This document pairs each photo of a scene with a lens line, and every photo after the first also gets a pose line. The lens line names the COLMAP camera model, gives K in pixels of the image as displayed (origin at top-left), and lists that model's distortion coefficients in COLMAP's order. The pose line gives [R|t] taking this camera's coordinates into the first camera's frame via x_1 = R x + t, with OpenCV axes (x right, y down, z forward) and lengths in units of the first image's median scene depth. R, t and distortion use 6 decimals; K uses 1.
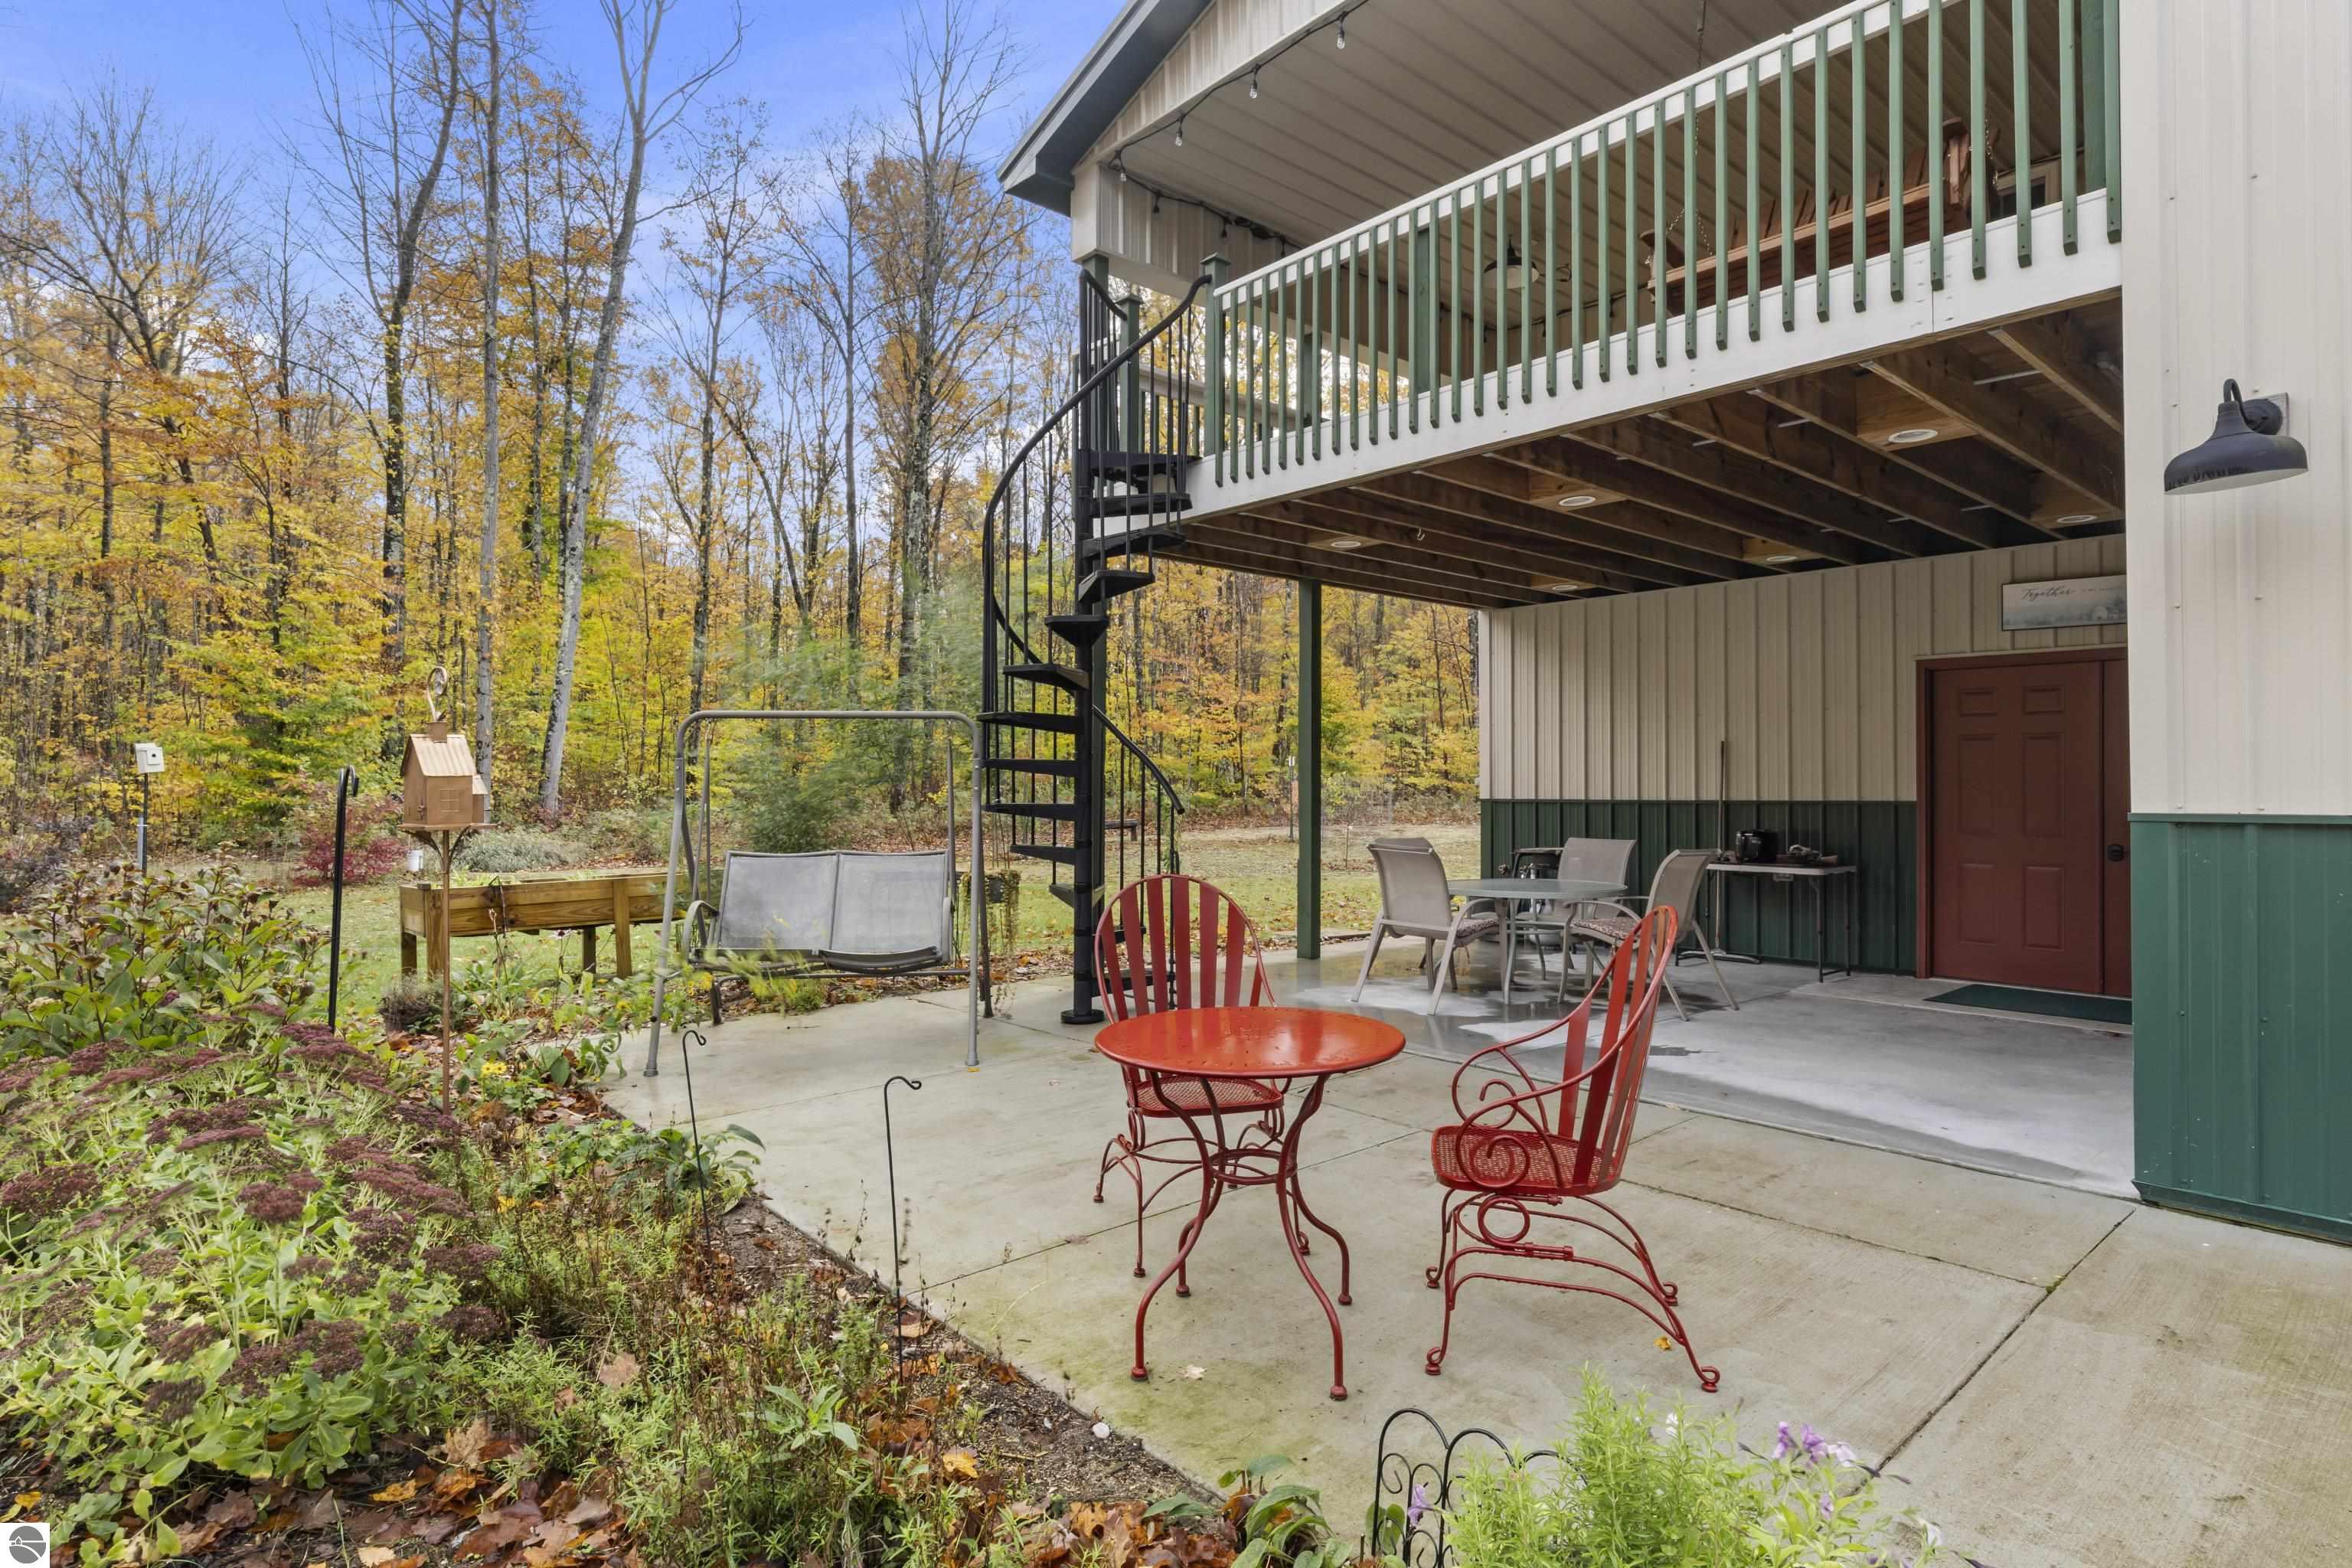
lens RADIAL K [[1275.9, 0, 1176.0], [0, 1275.9, 784.0], [0, 0, 1]] dist [0.000041, 0.000344]
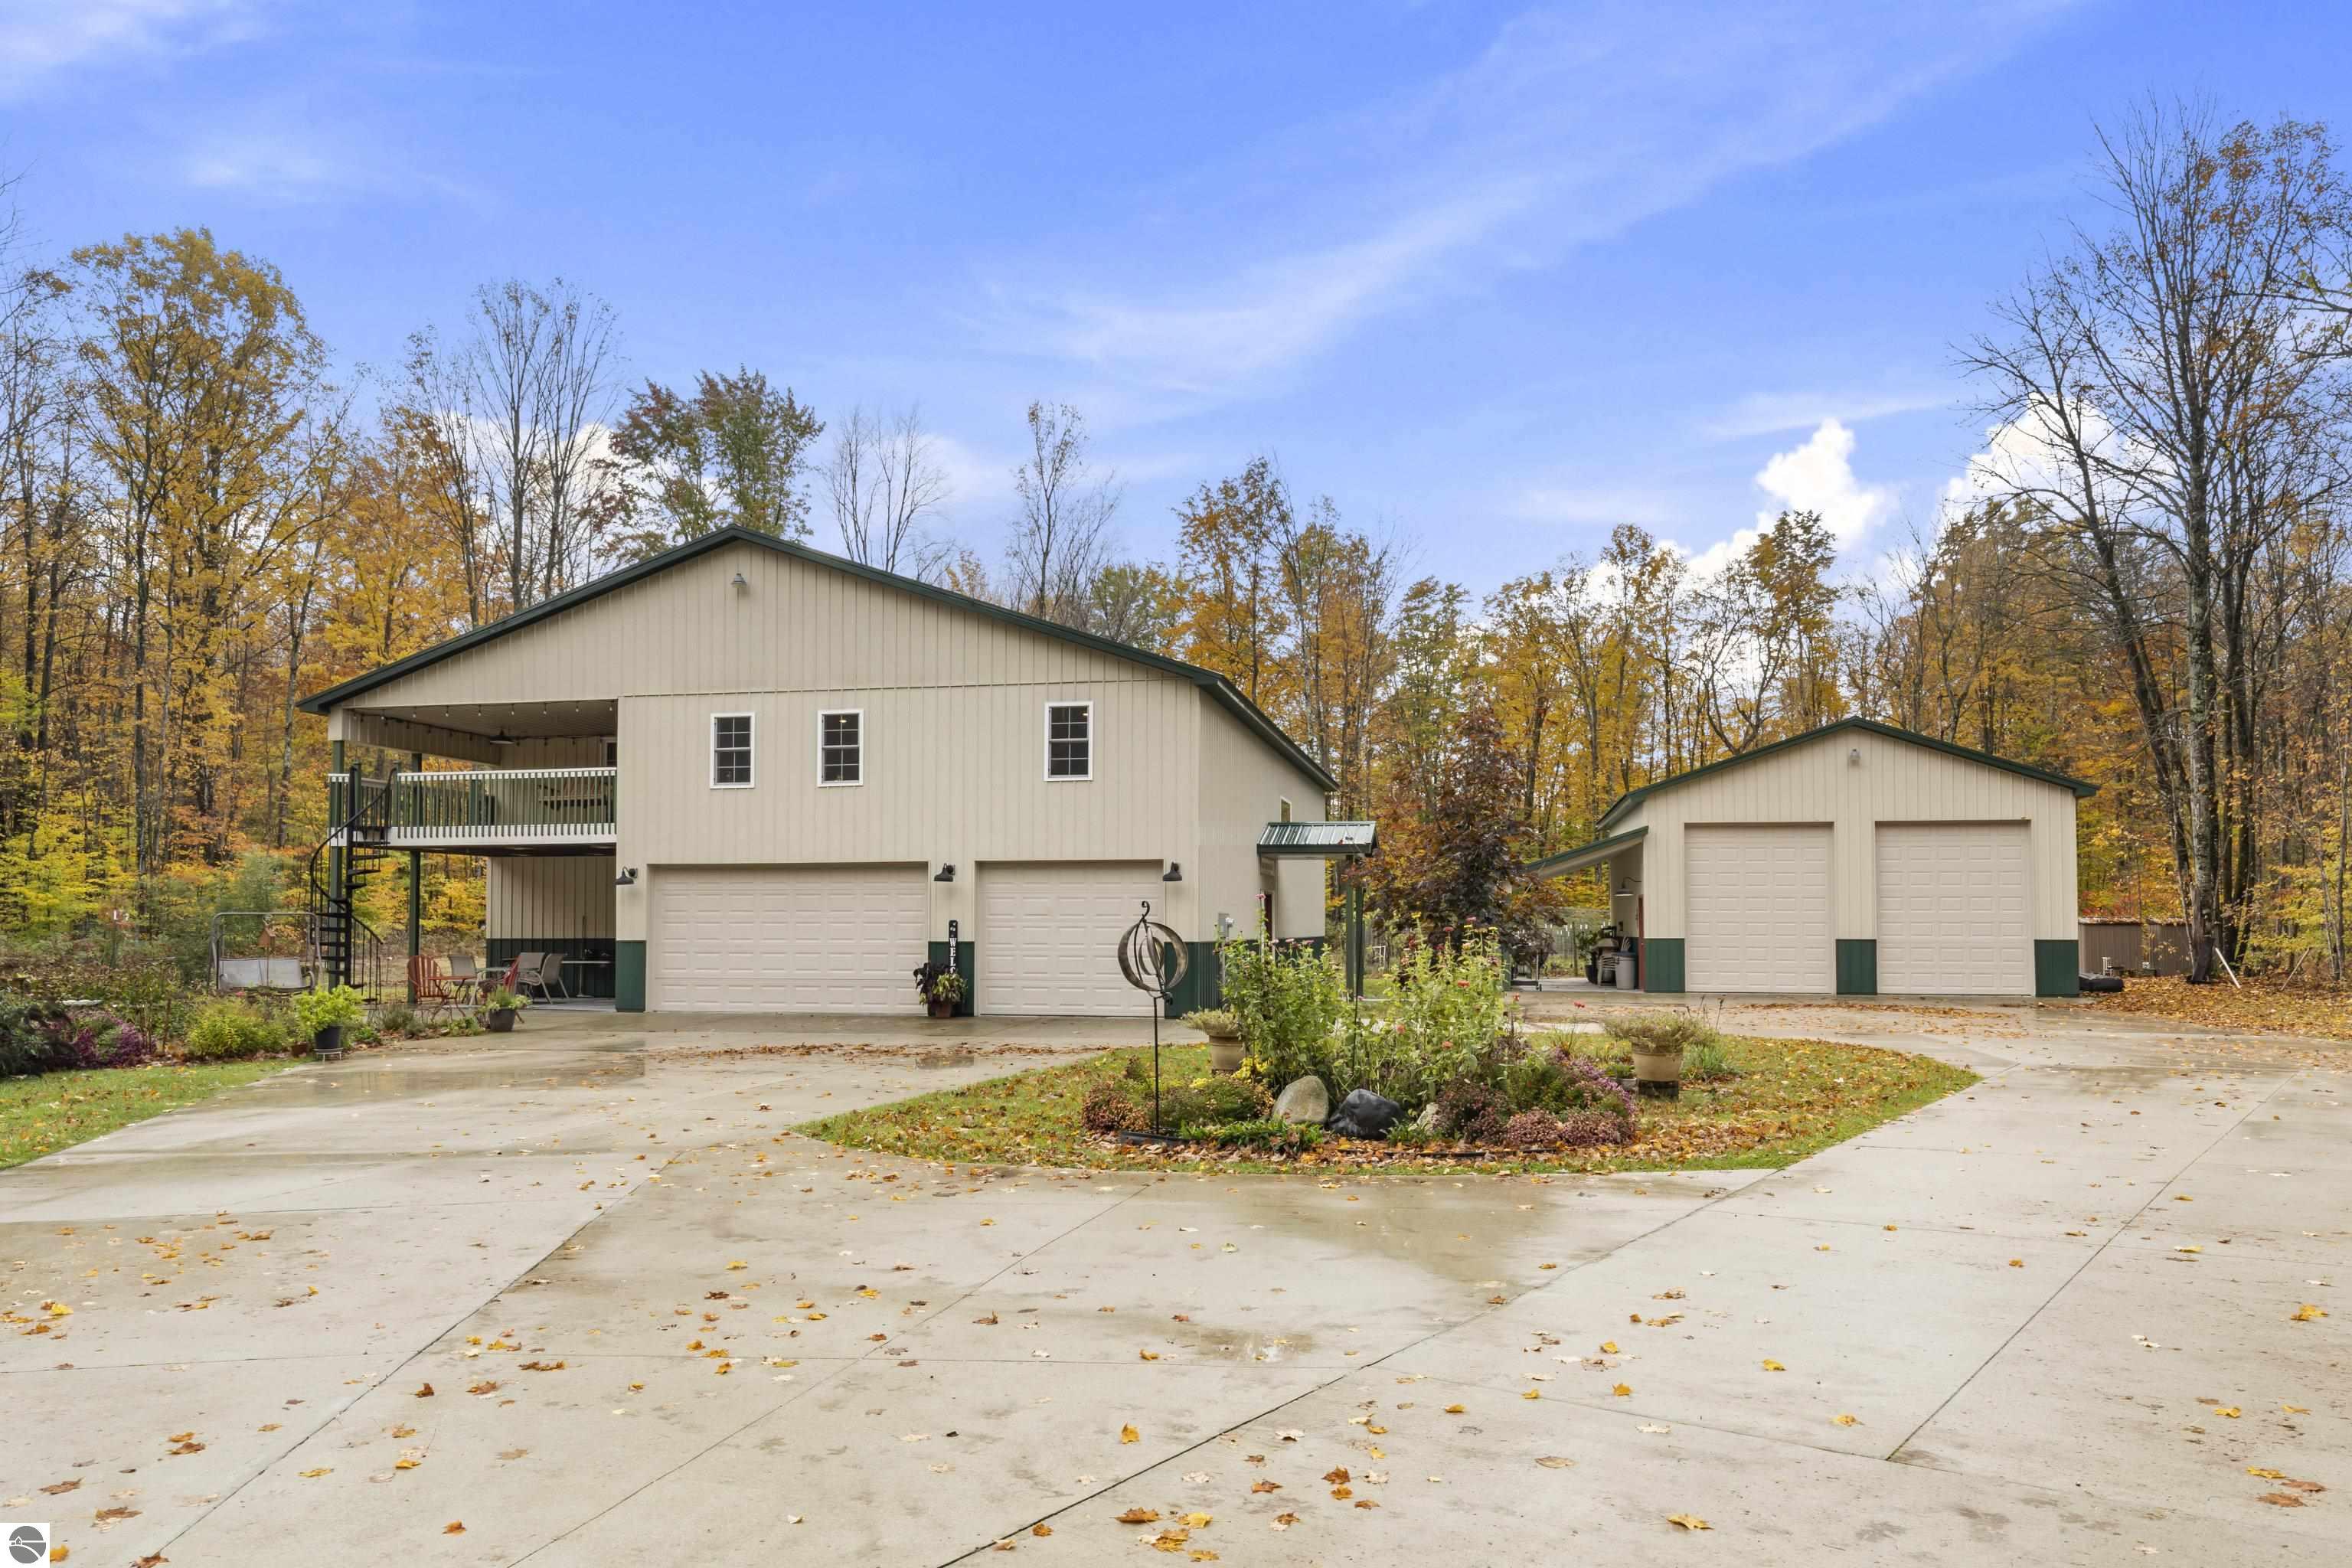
lens RADIAL K [[1546.7, 0, 1173.5], [0, 1546.7, 871.9], [0, 0, 1]] dist [-0.000159, 0.000127]
pose [[0.792221, 0.021247, 0.609864, -0.657027], [-0.002816, 0.999510, -0.031165, -0.033431], [-0.610227, 0.022972, 0.791893, -2.680970]]
